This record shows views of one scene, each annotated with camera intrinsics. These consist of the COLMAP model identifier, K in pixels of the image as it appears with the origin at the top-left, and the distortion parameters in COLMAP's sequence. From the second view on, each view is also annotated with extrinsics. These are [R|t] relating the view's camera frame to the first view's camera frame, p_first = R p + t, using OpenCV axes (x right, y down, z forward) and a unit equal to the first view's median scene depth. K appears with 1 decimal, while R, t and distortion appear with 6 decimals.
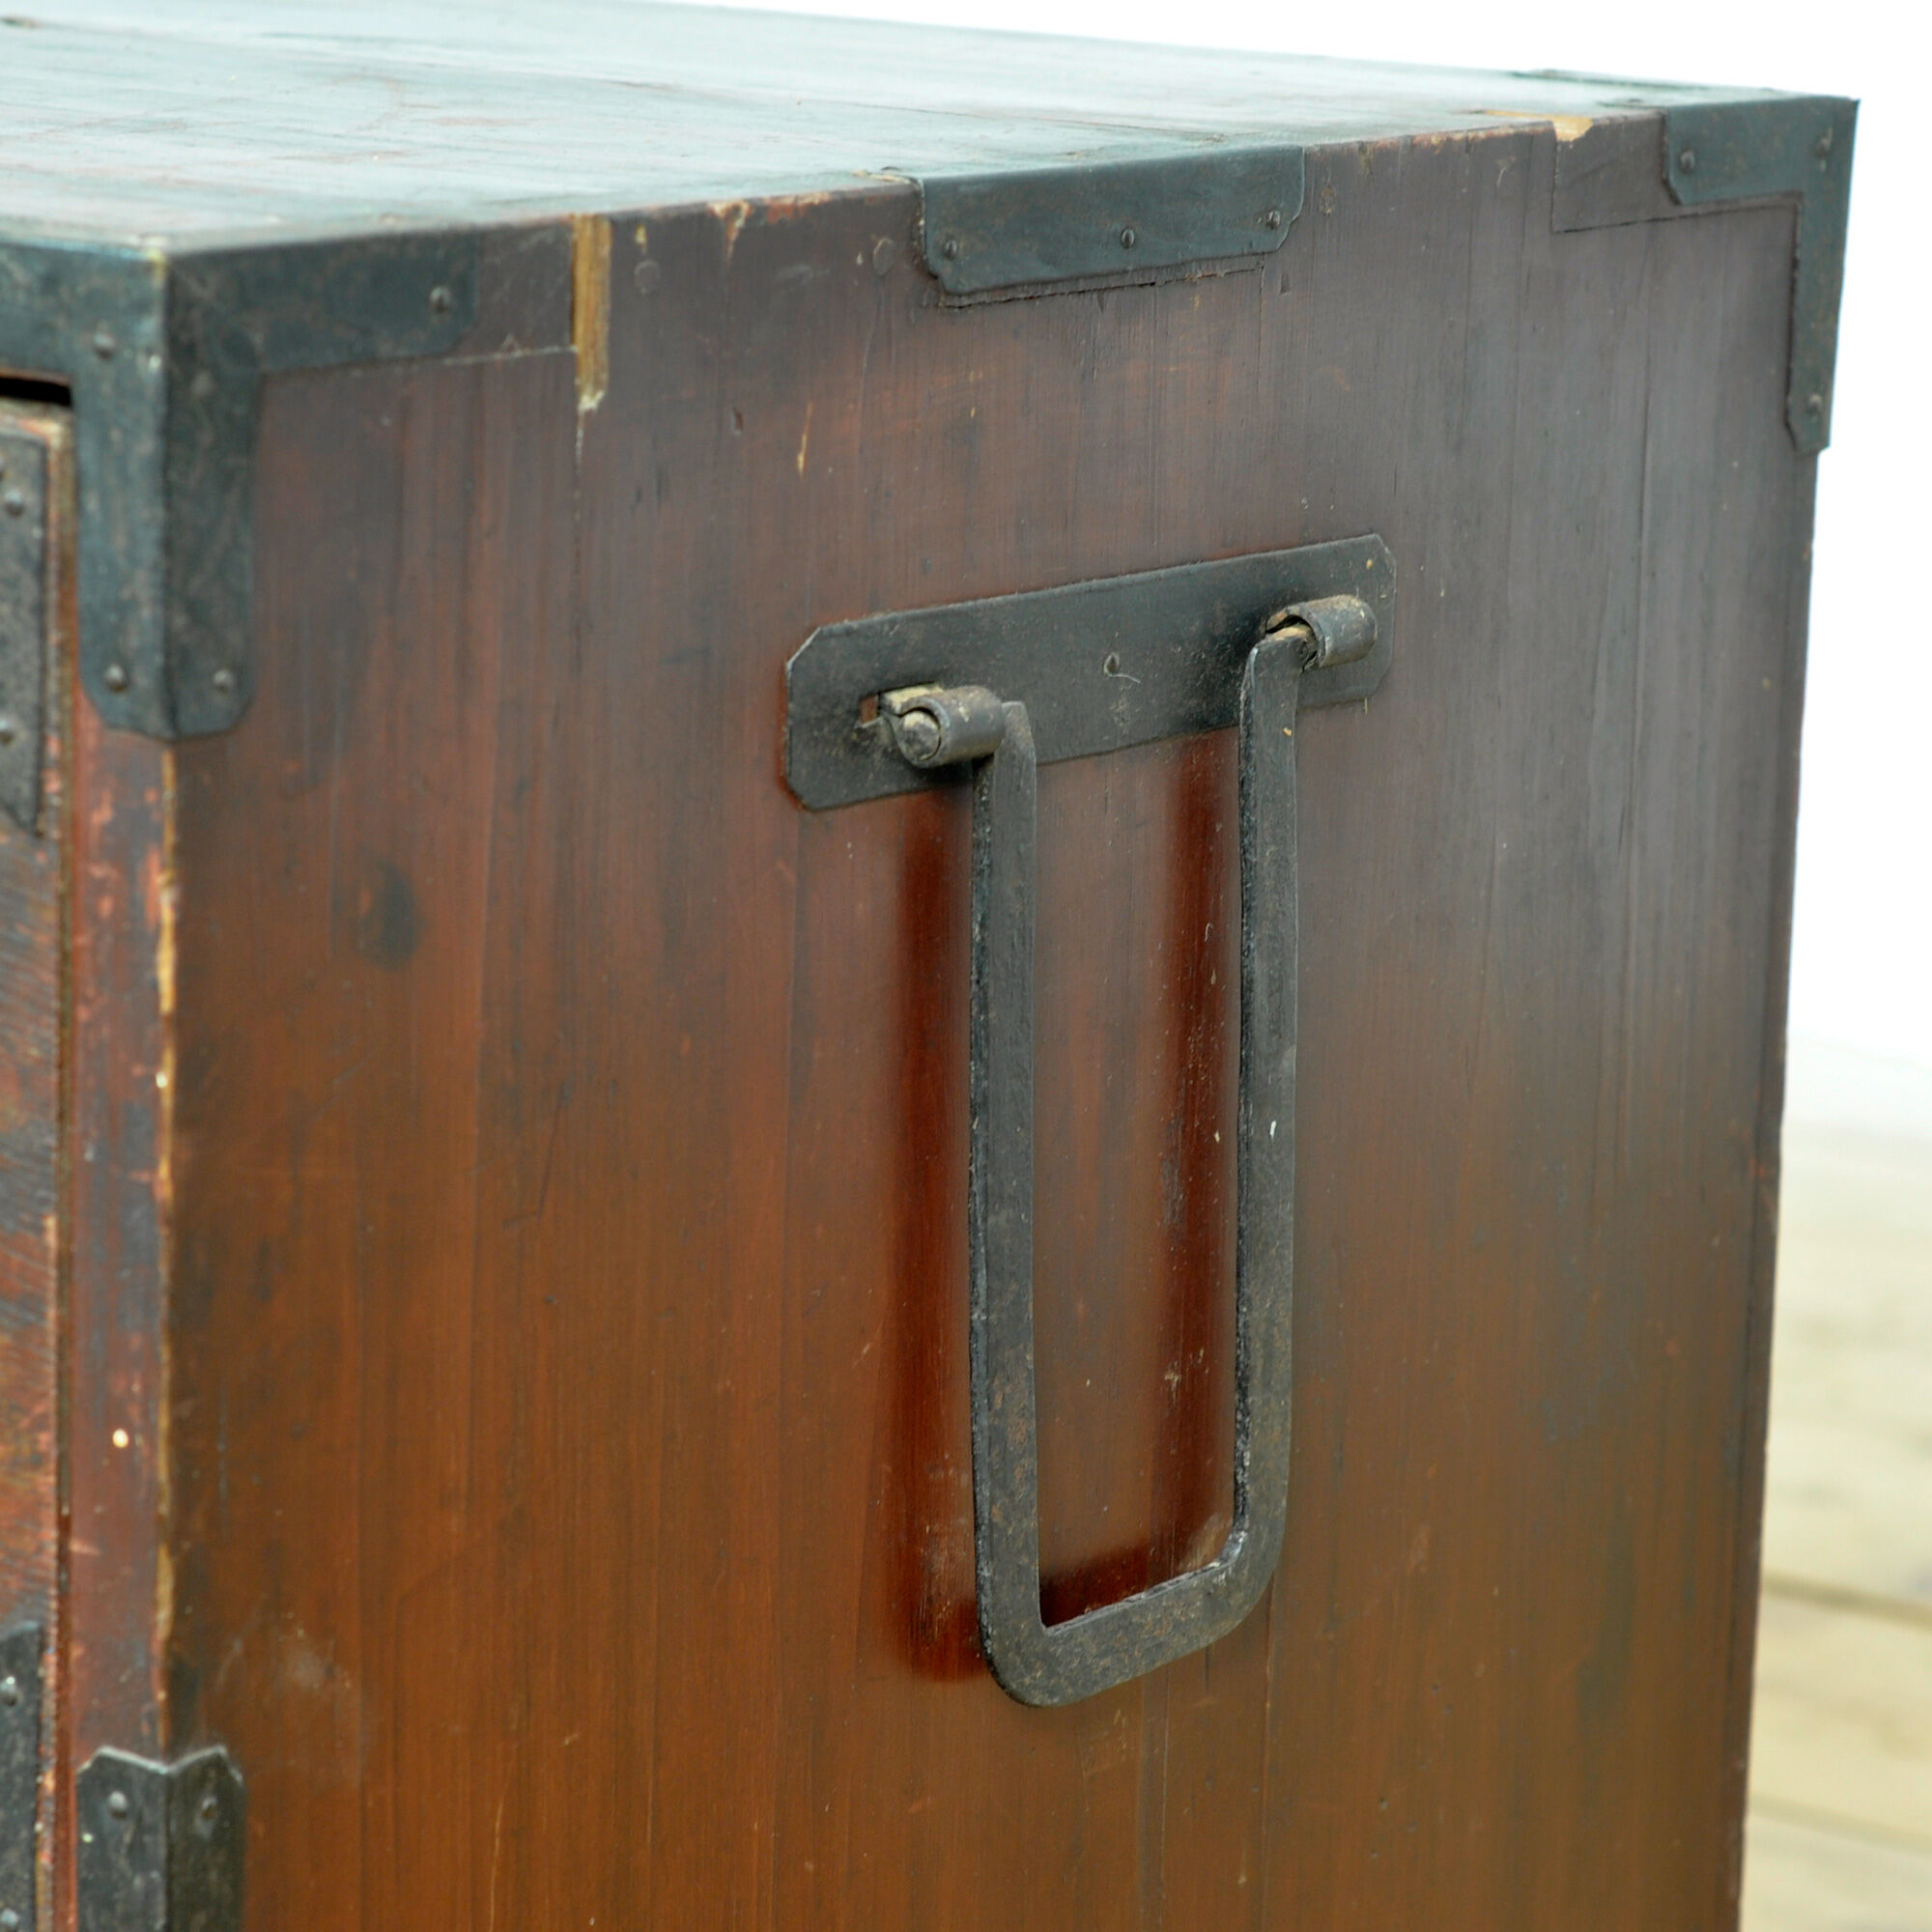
lens RADIAL K [[7749.5, 0, 966.0], [0, 7749.5, 966.0], [0, 0, 1]] dist [0.038303, -1.462164]
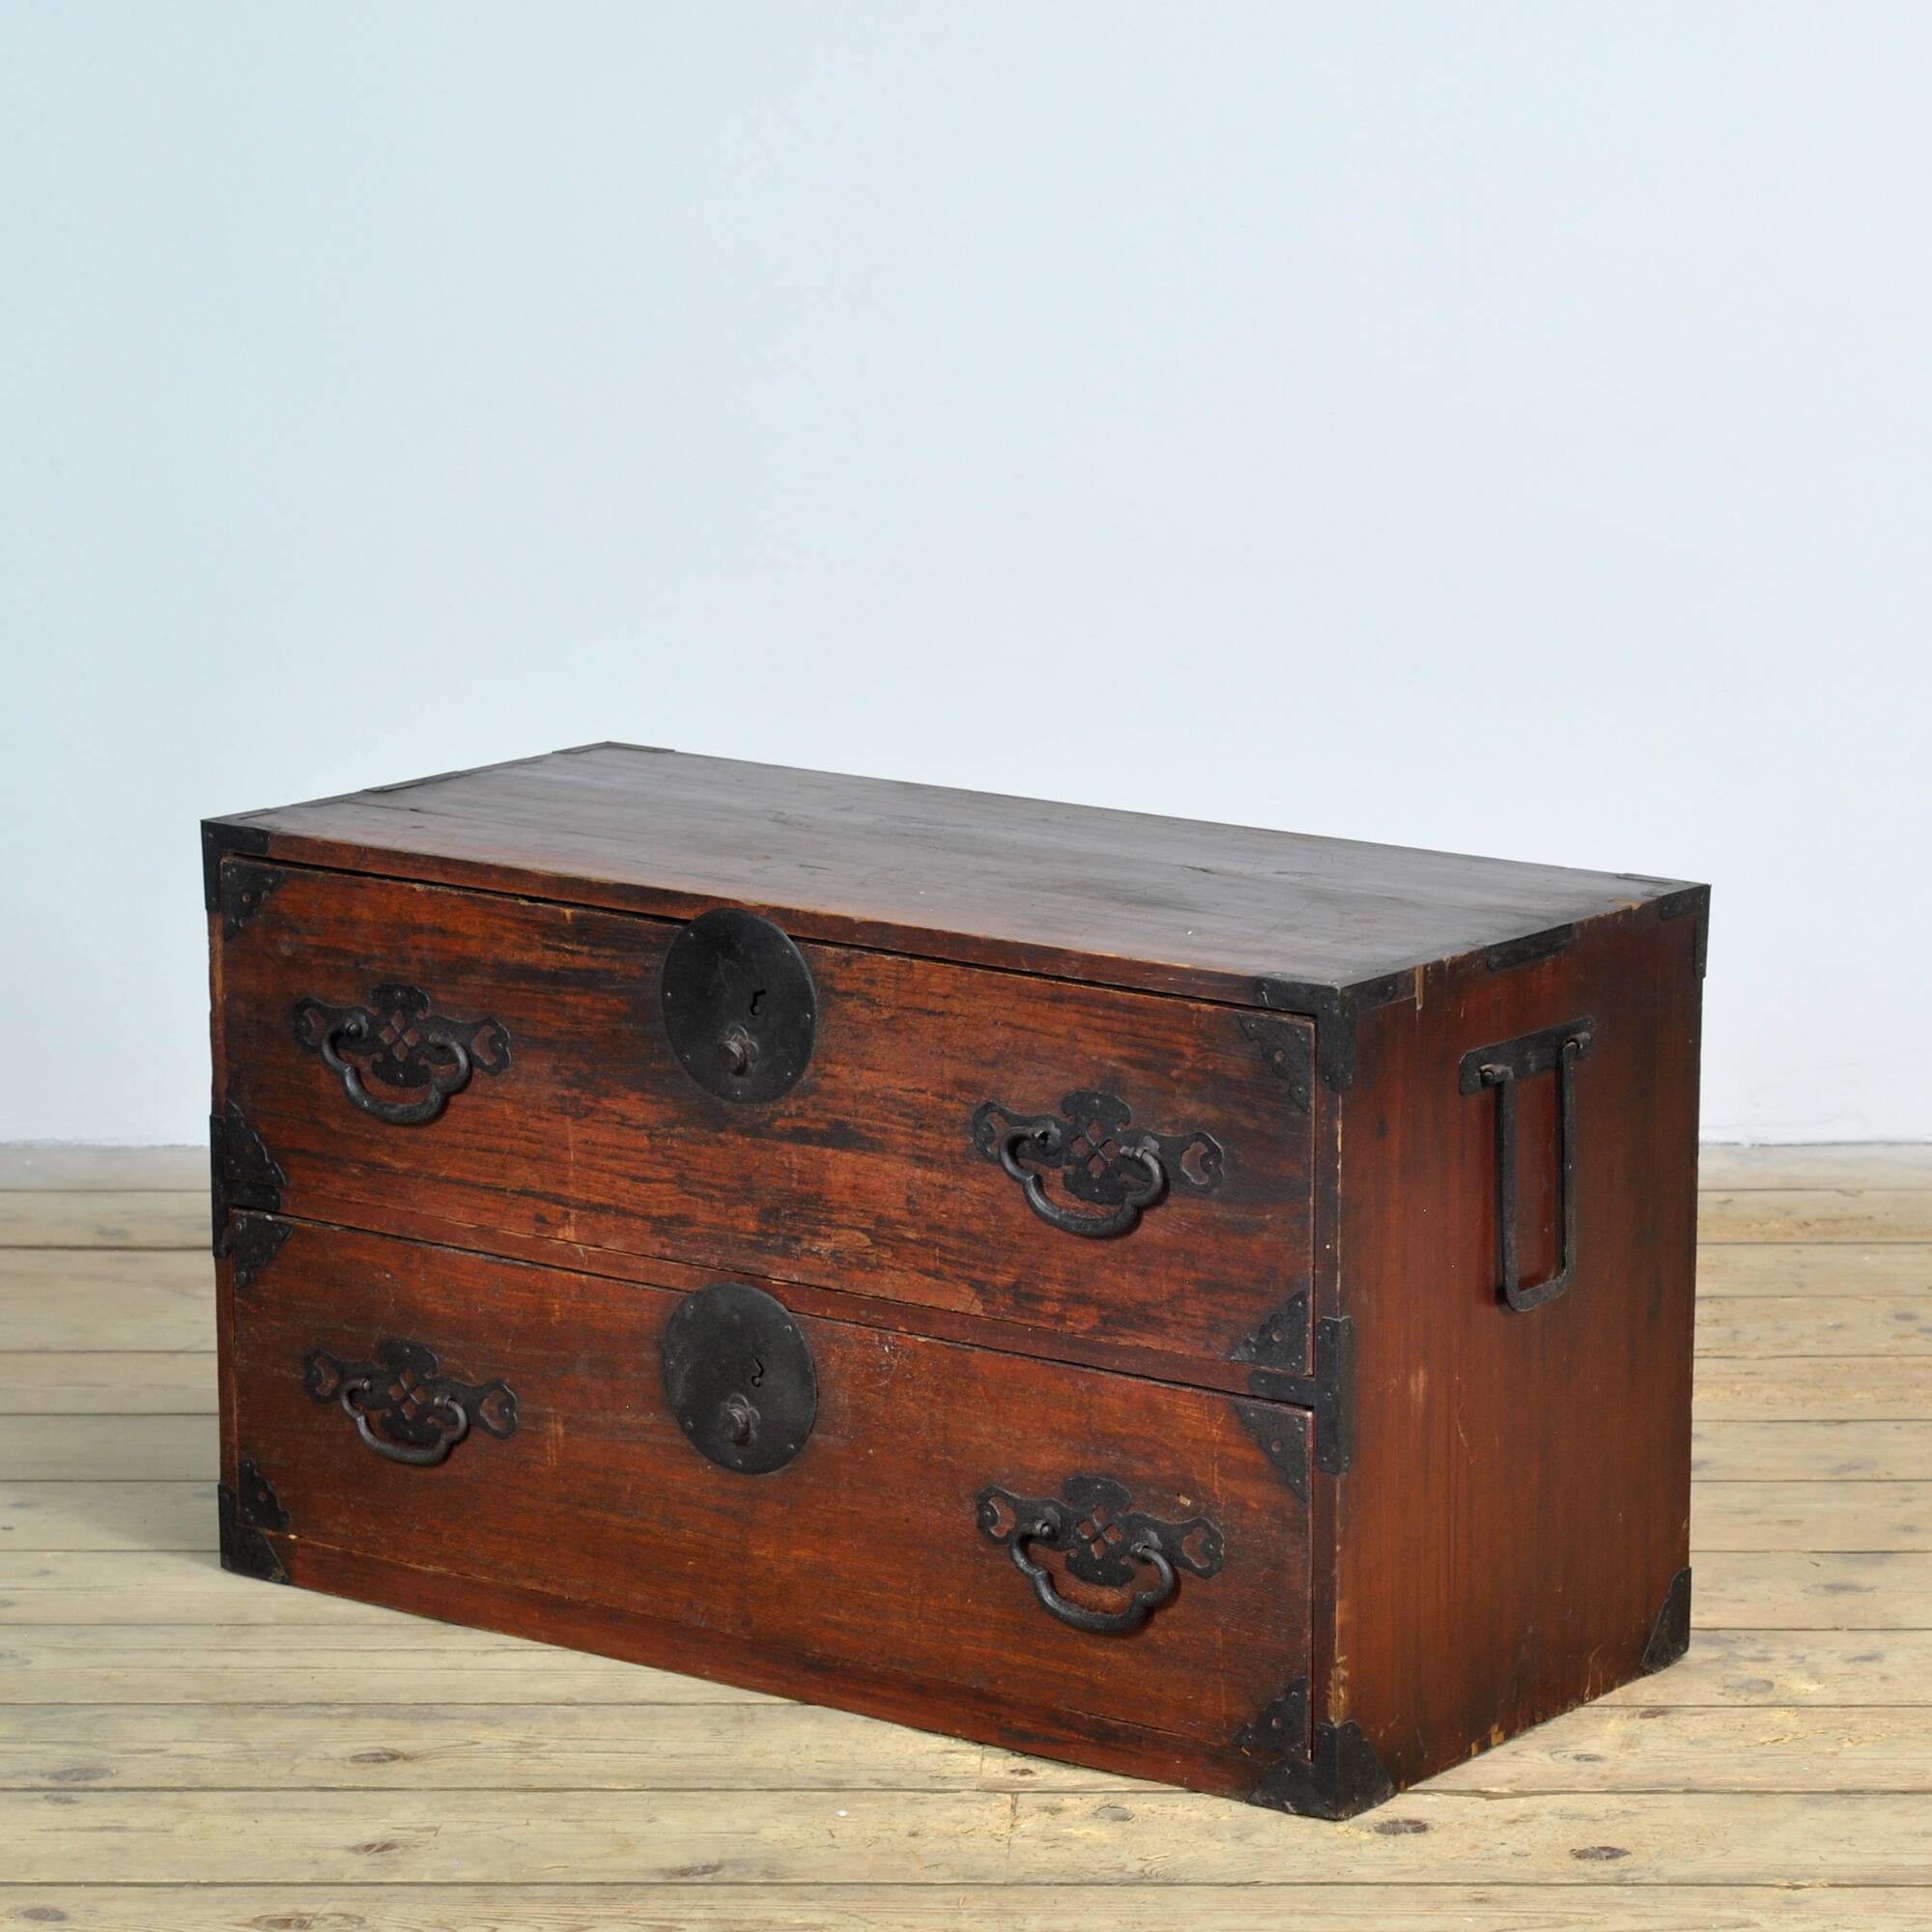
lens RADIAL K [[7448.9, 0, 966.0], [0, 7448.9, 966.0], [0, 0, 1]] dist [-0.081508, -5.671745]
pose [[0.999542, -0.030235, 0.001296, -0.314862], [0.030230, 0.999538, 0.003276, -0.119930], [-0.001395, -0.003235, 0.999994, -3.259851]]
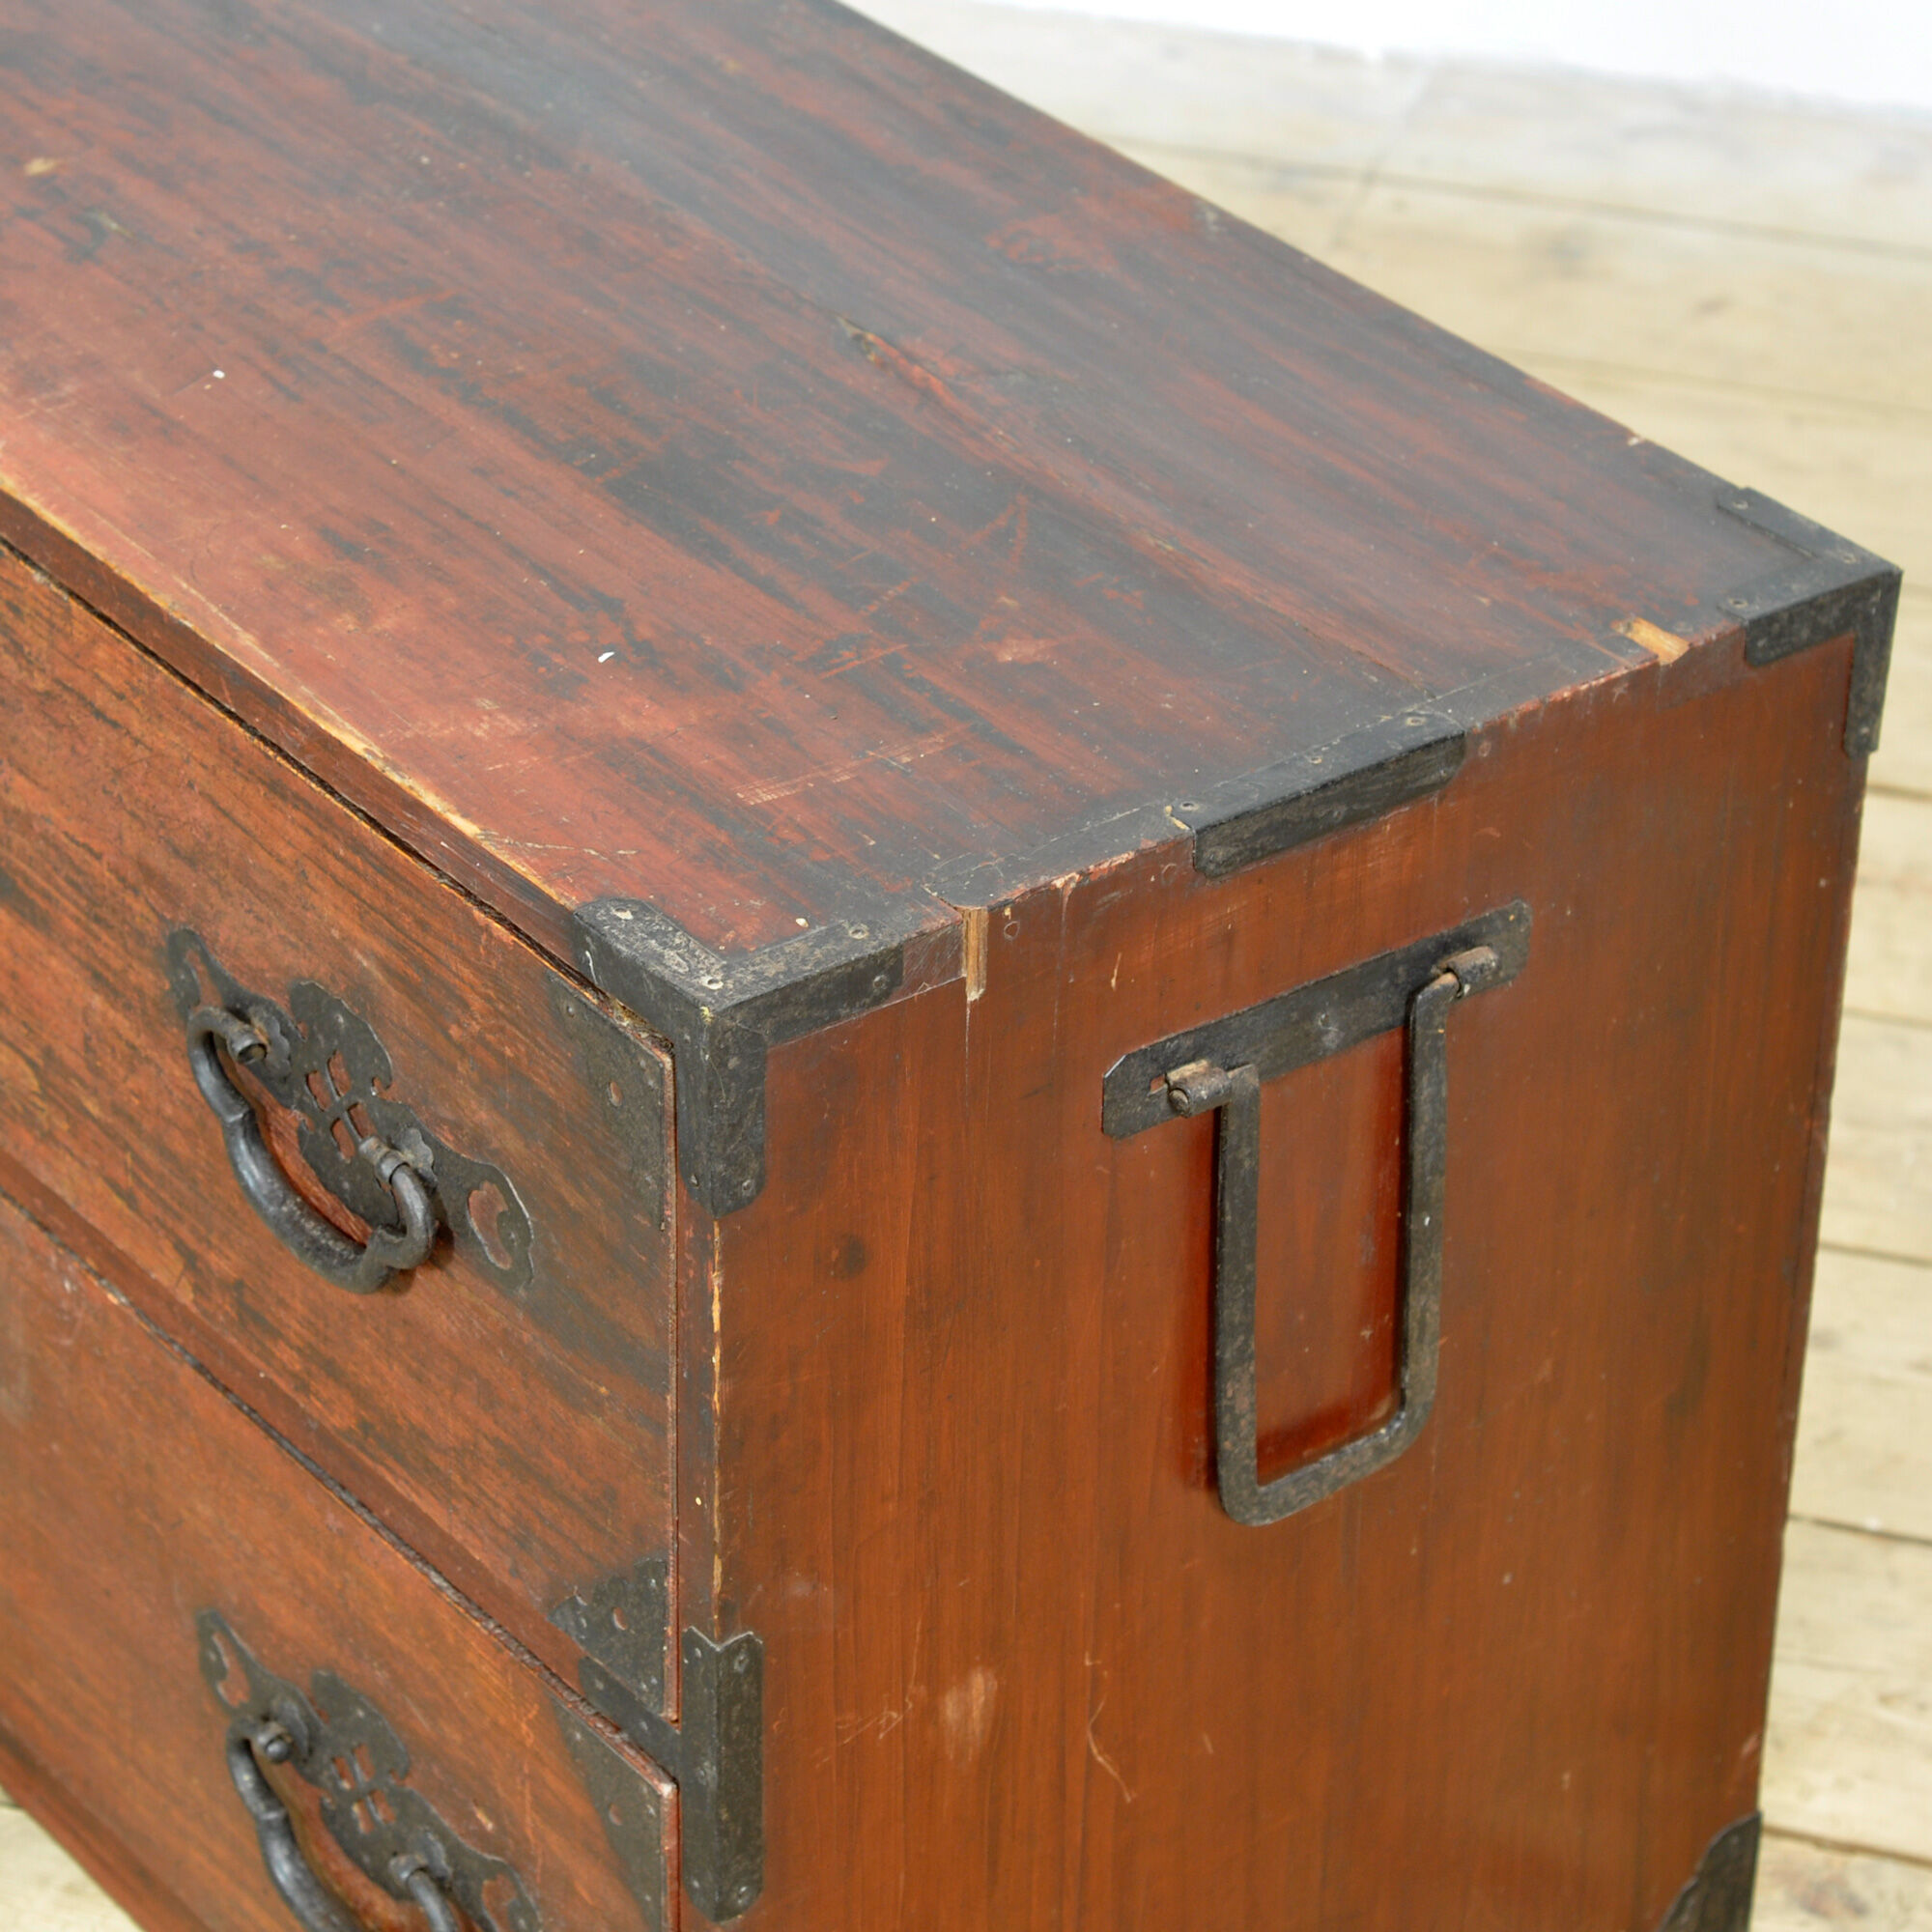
lens RADIAL K [[6870.9, 0, 626.5], [0, 6870.9, 965.8], [0, 0, 1]] dist [-0.124587, 0.712005]
pose [[0.954094, 0.127398, -0.271061, 0.333461], [-0.027191, 0.938131, 0.345211, -0.674348], [0.298270, -0.321994, 0.898529, -0.552101]]
